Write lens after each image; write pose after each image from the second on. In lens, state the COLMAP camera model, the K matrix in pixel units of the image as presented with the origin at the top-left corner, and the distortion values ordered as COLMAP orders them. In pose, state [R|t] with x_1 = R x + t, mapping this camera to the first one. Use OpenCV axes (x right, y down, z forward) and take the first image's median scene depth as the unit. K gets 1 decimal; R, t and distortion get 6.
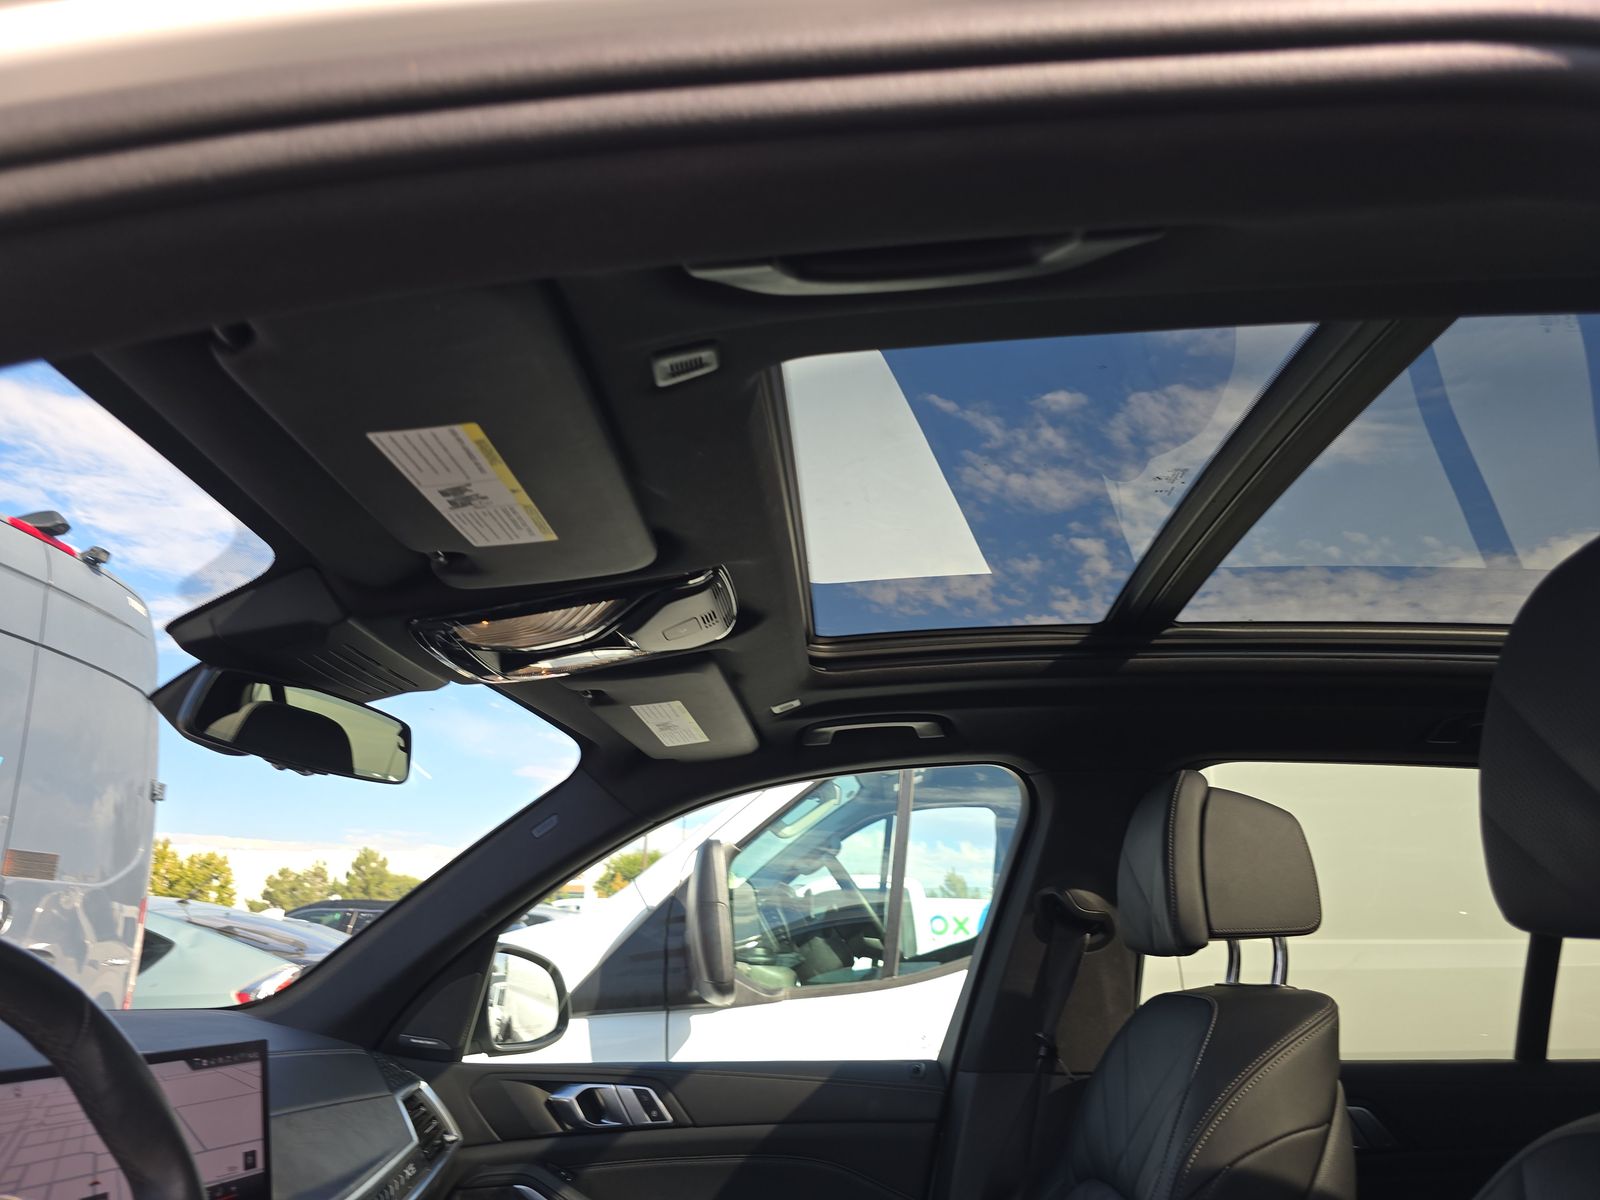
lens RADIAL K [[1084.2, 0, 791.1], [0, 1084.2, 596.4], [0, 0, 1]] dist [0.052199, -0.044373]
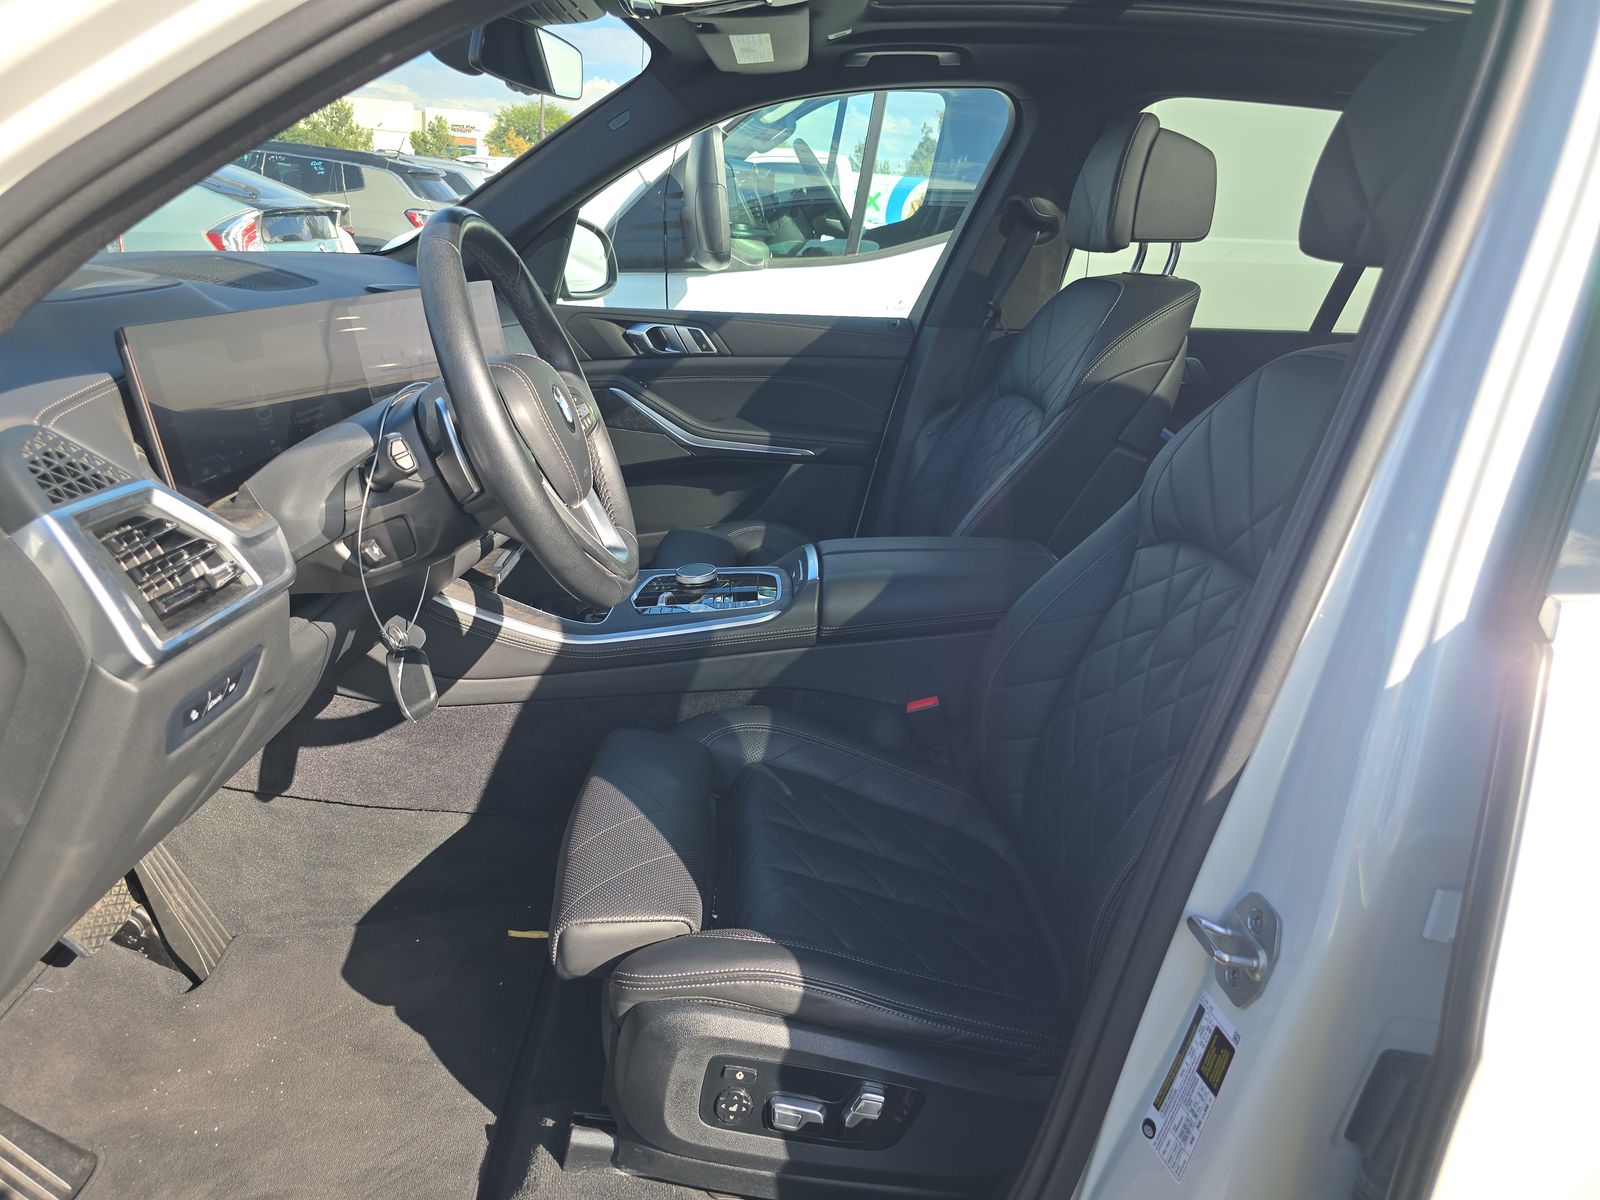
lens RADIAL K [[1084.2, 0, 791.1], [0, 1084.2, 596.4], [0, 0, 1]] dist [0.052199, -0.044373]
pose [[0.995123, 0.016999, 0.097166, -0.144081], [-0.072240, 0.796331, 0.600532, -0.110430], [-0.067168, -0.604622, 0.793675, -0.292613]]
